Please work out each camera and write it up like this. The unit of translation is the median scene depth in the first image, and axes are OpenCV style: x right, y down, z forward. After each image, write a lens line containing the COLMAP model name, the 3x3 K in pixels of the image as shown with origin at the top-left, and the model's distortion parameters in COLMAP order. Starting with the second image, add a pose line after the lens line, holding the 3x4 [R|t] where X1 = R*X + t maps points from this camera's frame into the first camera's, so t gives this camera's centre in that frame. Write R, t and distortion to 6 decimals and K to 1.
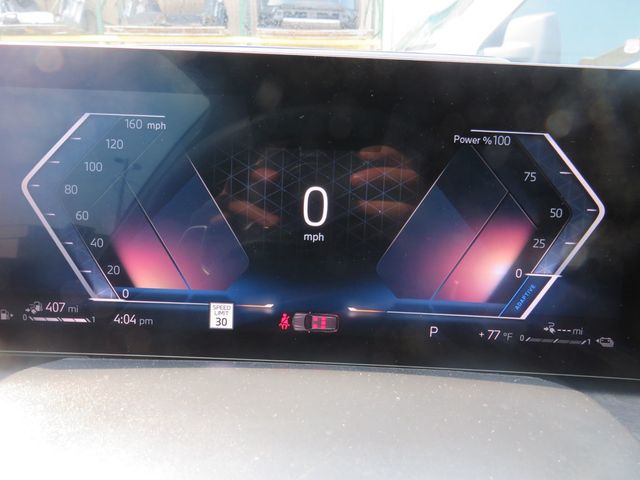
lens RADIAL K [[456.2, 0, 320.0], [0, 456.2, 240.0], [0, 0, 1]] dist [-0.020969, -0.004255]
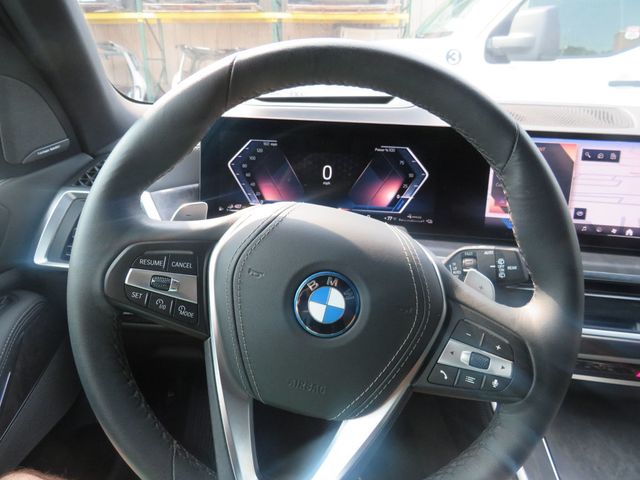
lens RADIAL K [[456.2, 0, 320.0], [0, 456.2, 240.0], [0, 0, 1]] dist [-0.020969, -0.004255]
pose [[0.998125, 0.016442, -0.058963, 0.118135], [-0.012907, 0.998124, 0.059846, 0.178280], [0.059836, -0.058973, 0.996465, -1.872745]]
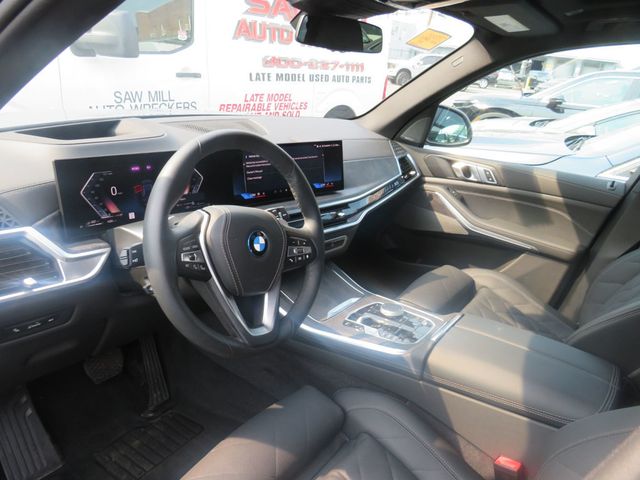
lens RADIAL K [[456.2, 0, 320.0], [0, 456.2, 240.0], [0, 0, 1]] dist [-0.020969, -0.004255]
pose [[0.645633, -0.248904, 0.721945, -2.185292], [0.154345, 0.968412, 0.195848, -0.170582], [-0.747888, -0.015018, 0.663655, -3.103414]]
